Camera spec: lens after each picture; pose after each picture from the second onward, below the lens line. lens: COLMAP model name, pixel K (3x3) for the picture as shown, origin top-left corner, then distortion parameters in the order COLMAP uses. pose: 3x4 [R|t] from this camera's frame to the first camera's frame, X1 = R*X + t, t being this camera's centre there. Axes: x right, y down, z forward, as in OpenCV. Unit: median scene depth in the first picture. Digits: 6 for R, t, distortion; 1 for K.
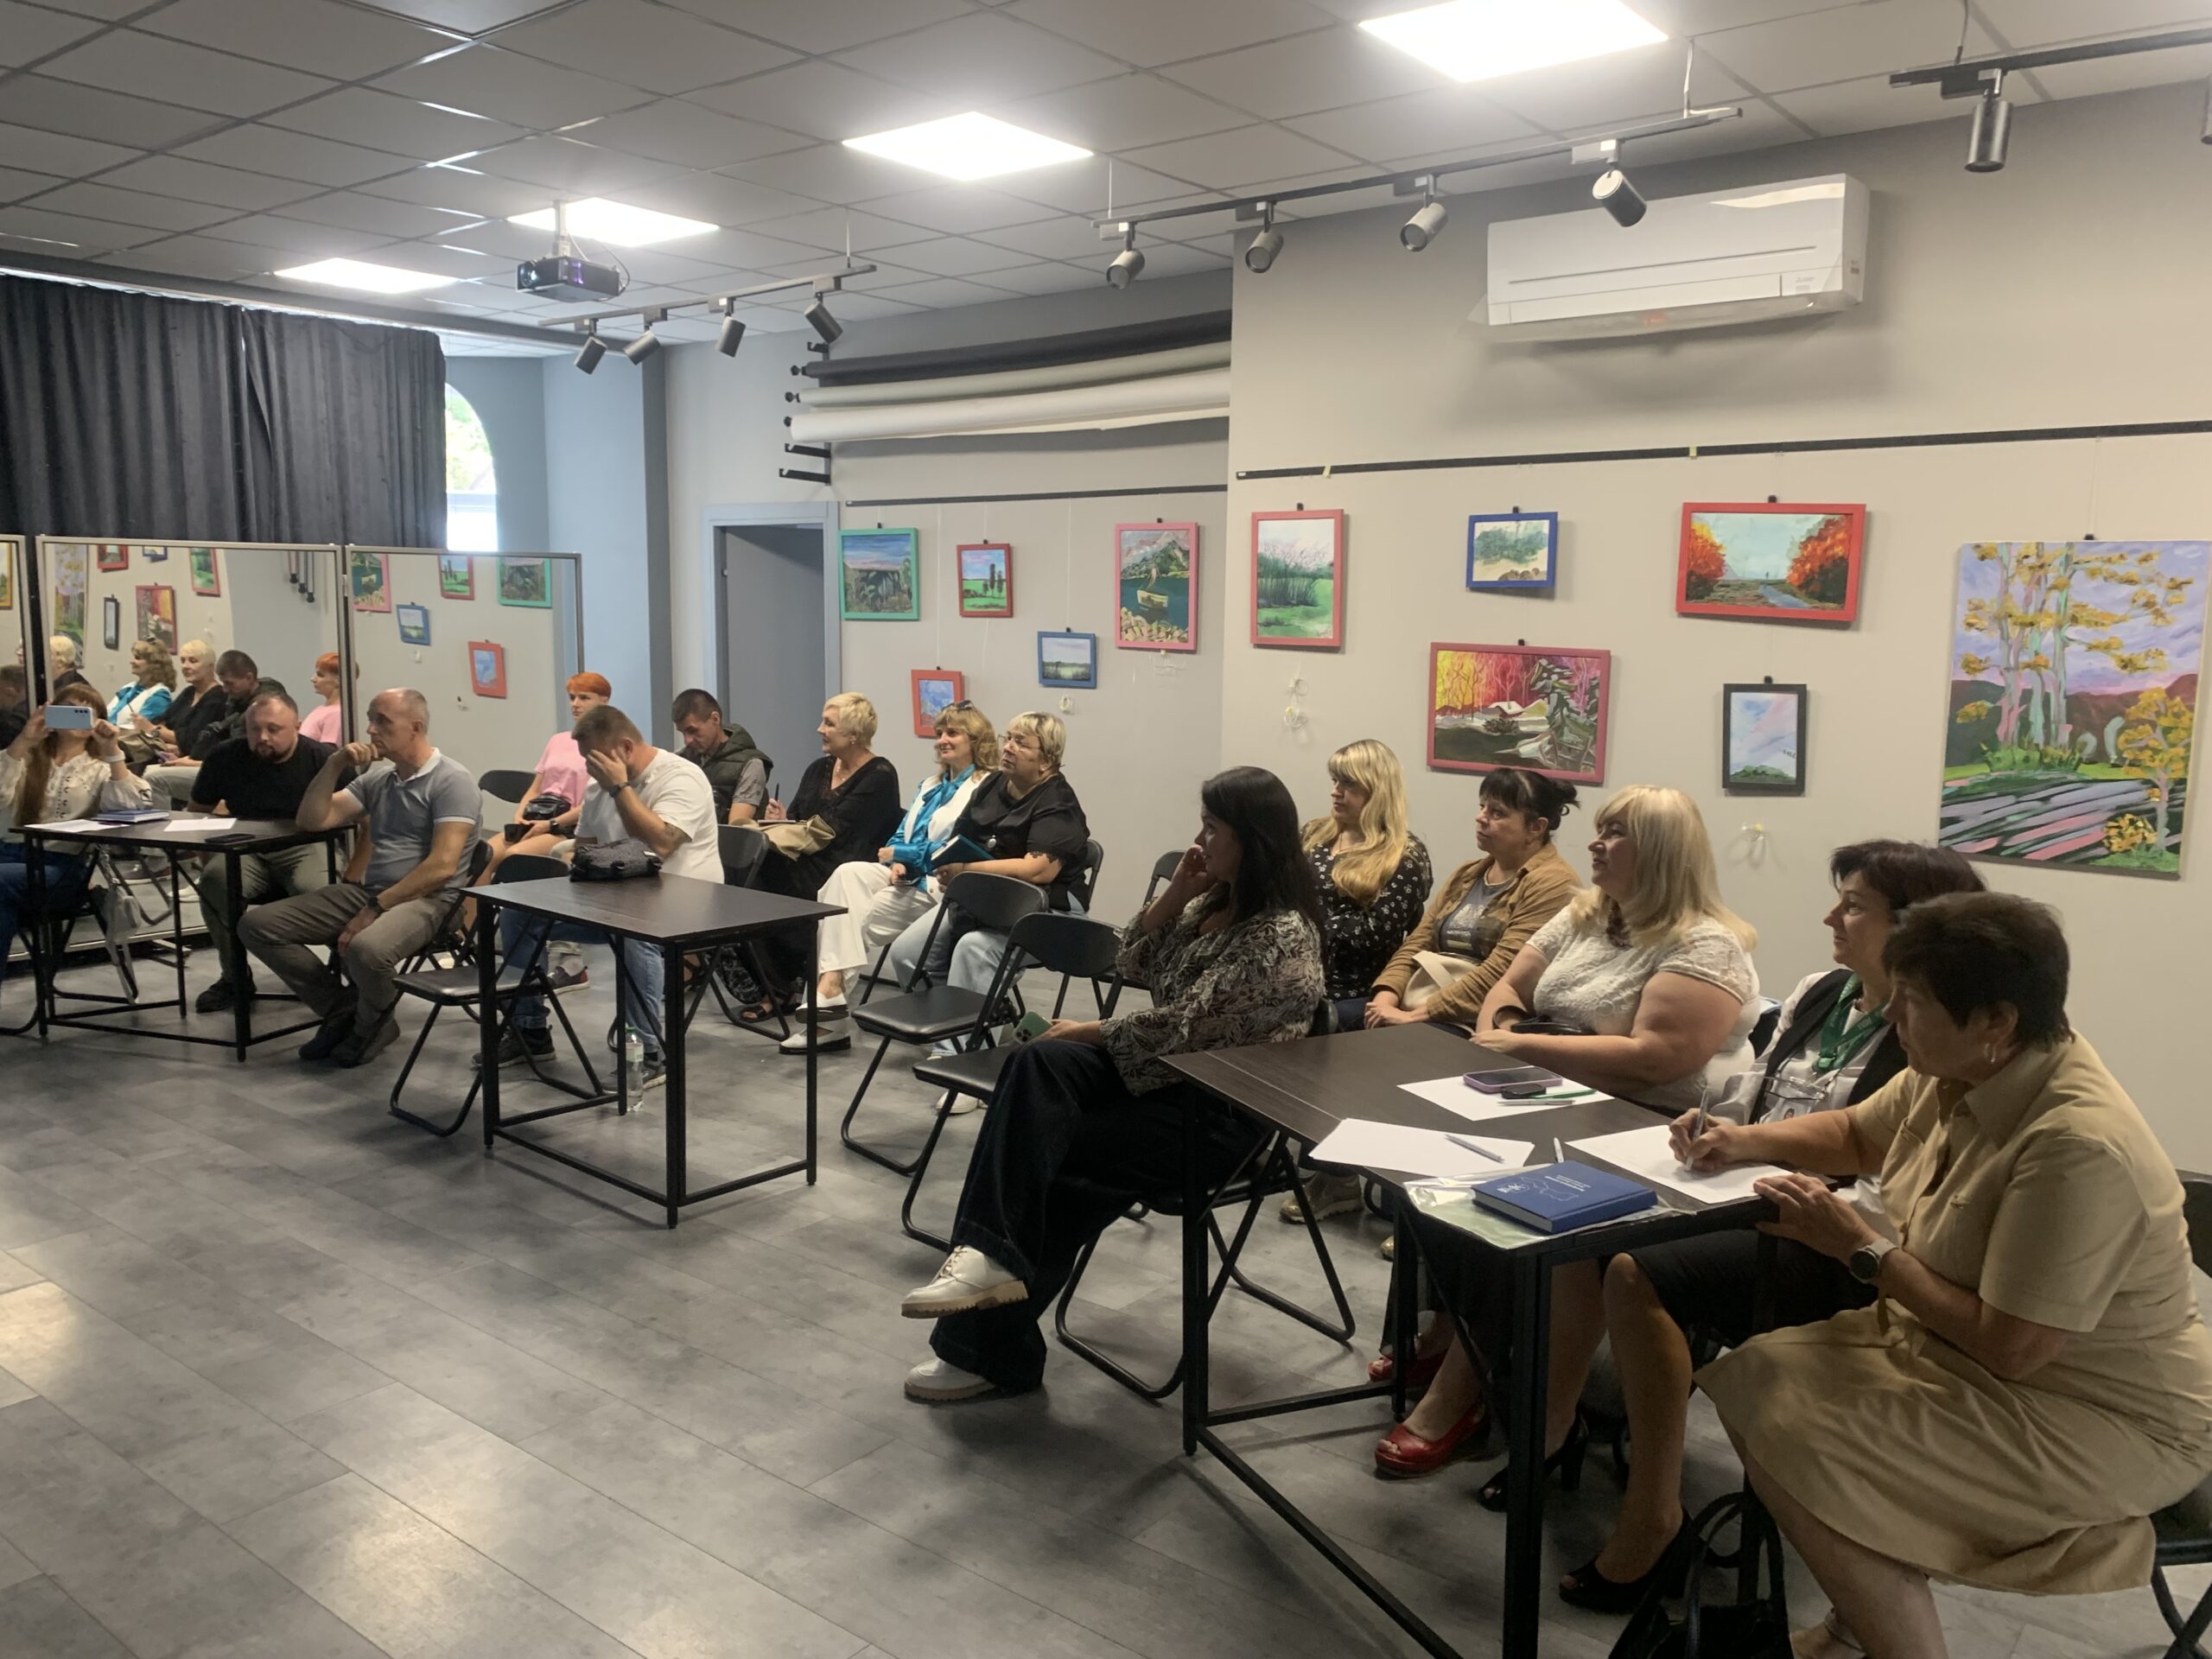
lens RADIAL K [[1736.8, 0, 1095.6], [0, 1736.8, 837.5], [0, 0, 1]] dist [0.027446, -0.014636]
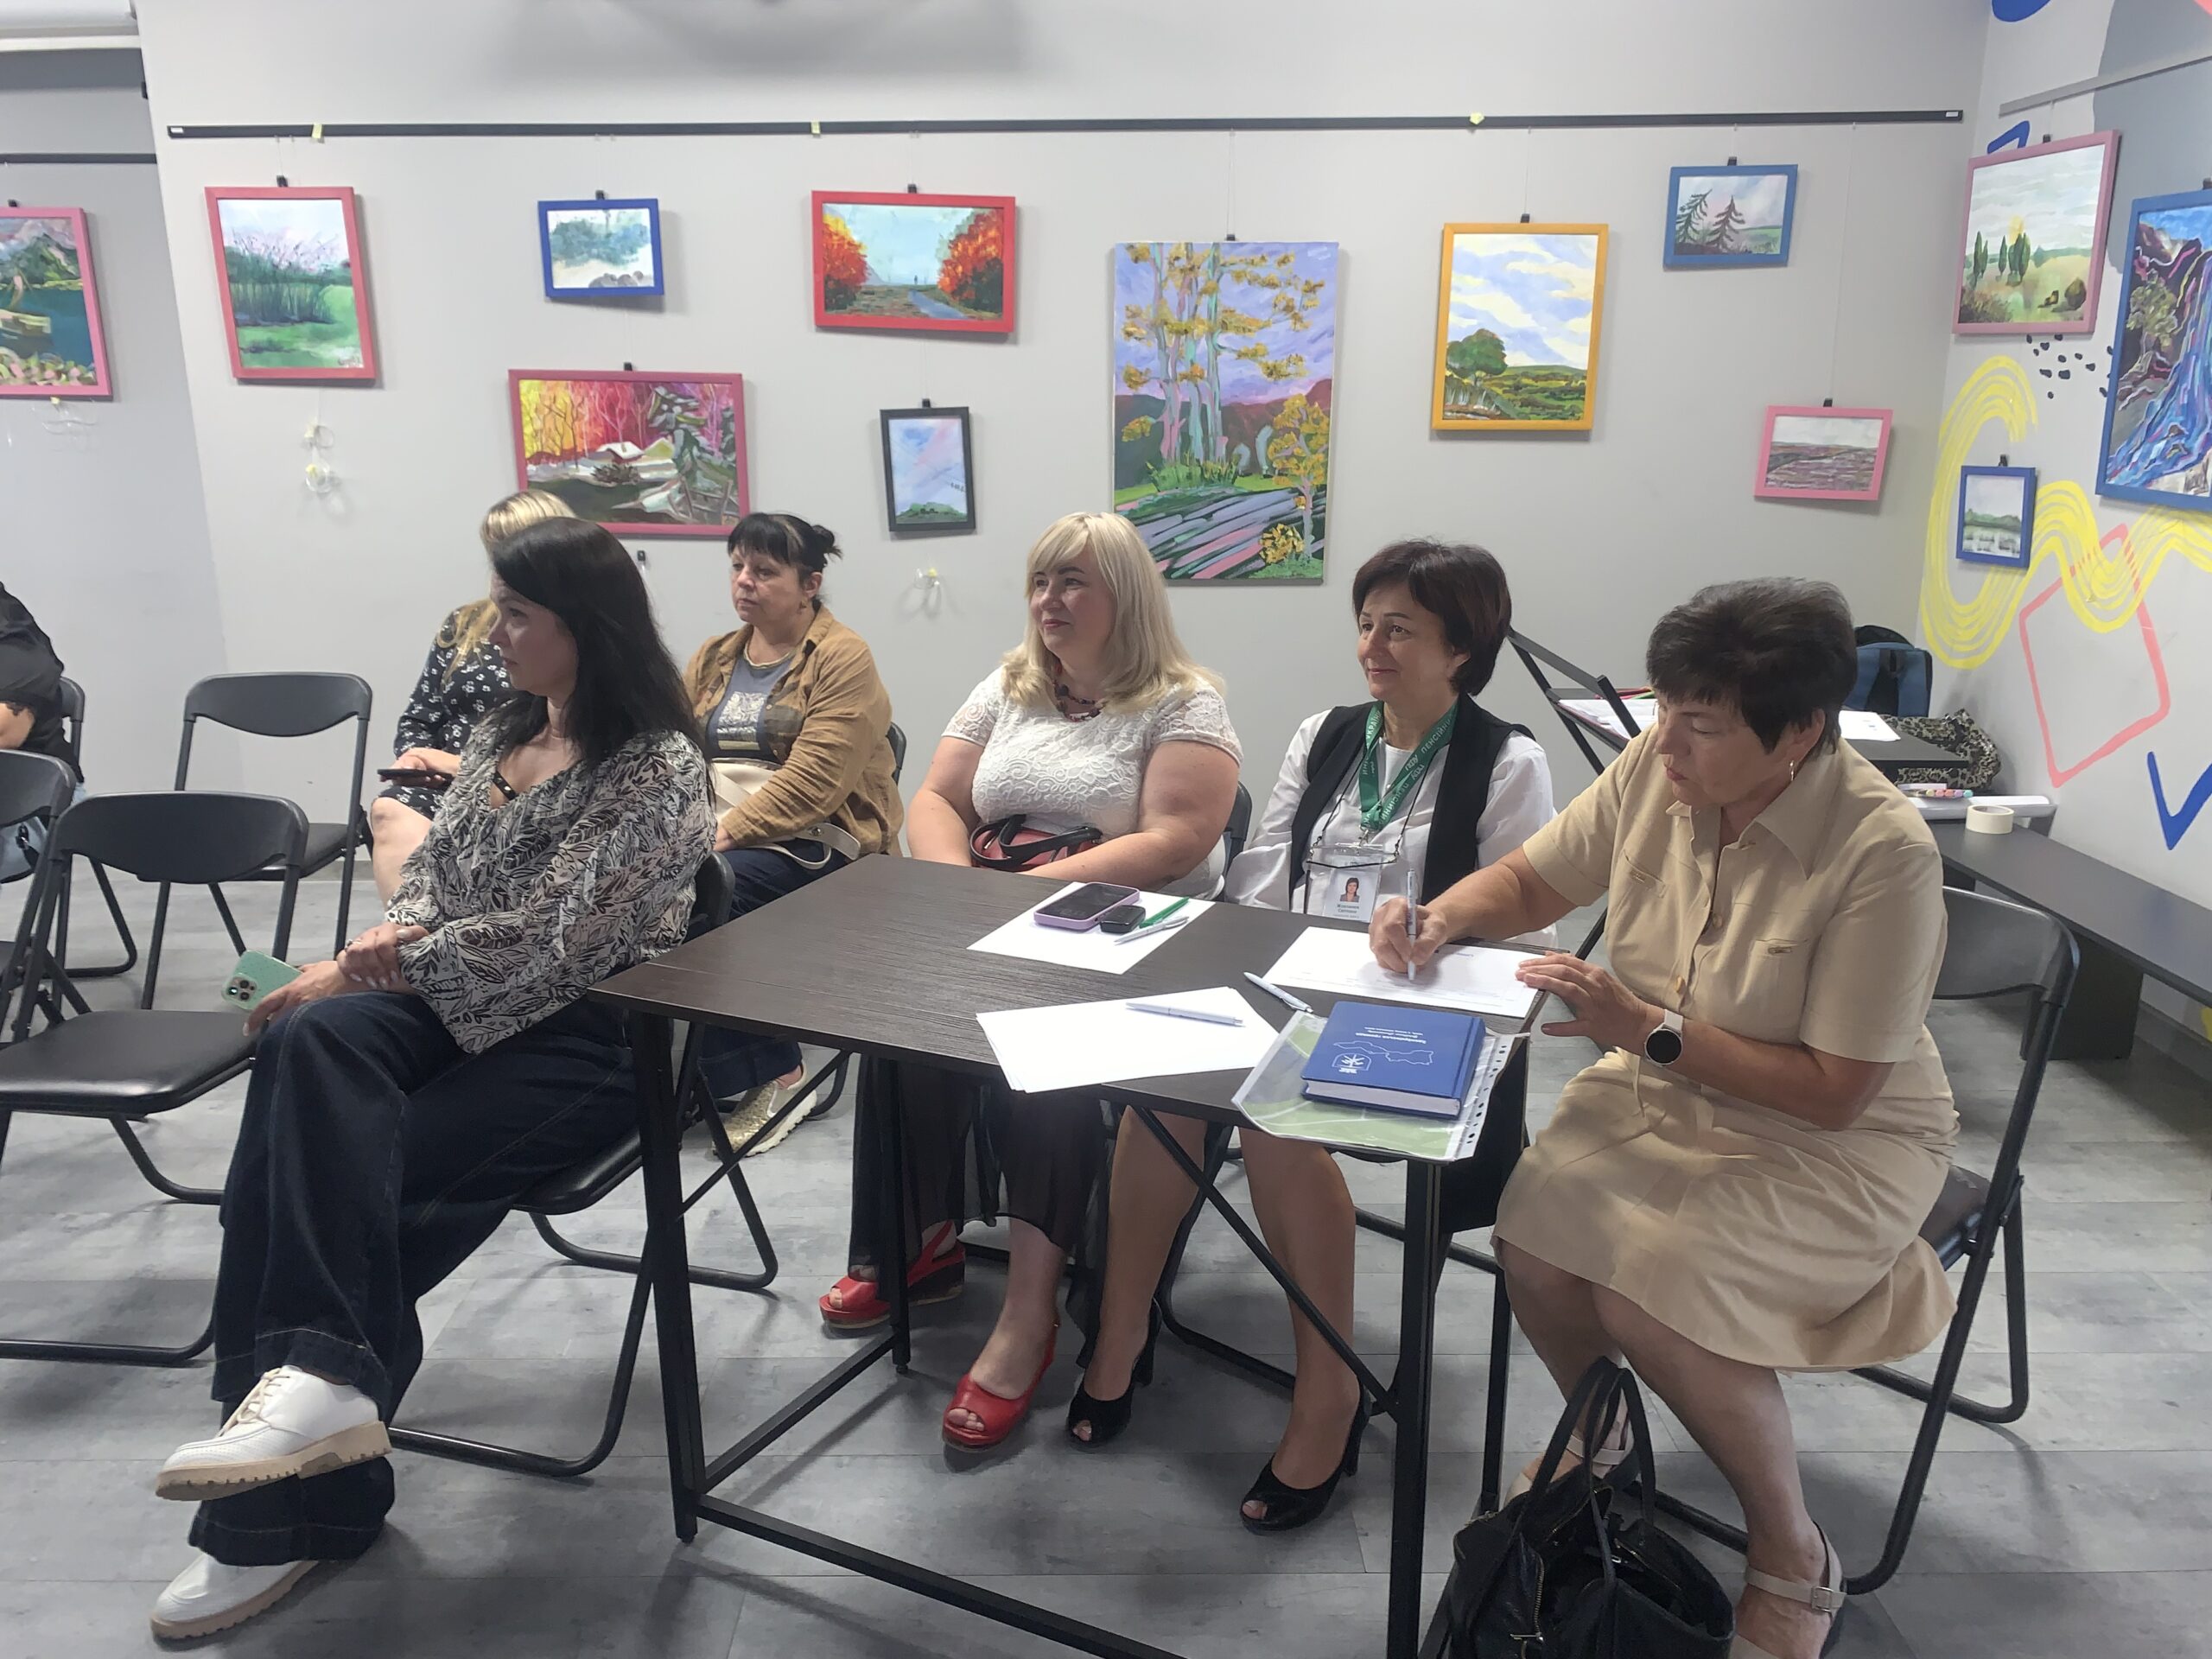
lens RADIAL K [[1736.8, 0, 1101.3], [0, 1736.8, 821.5], [0, 0, 1]] dist [0.027446, -0.014636]
pose [[0.781756, -0.170219, 0.599902, -0.113704], [0.100499, 0.983839, 0.148195, -0.003240], [-0.615432, -0.055563, 0.786229, 0.243366]]
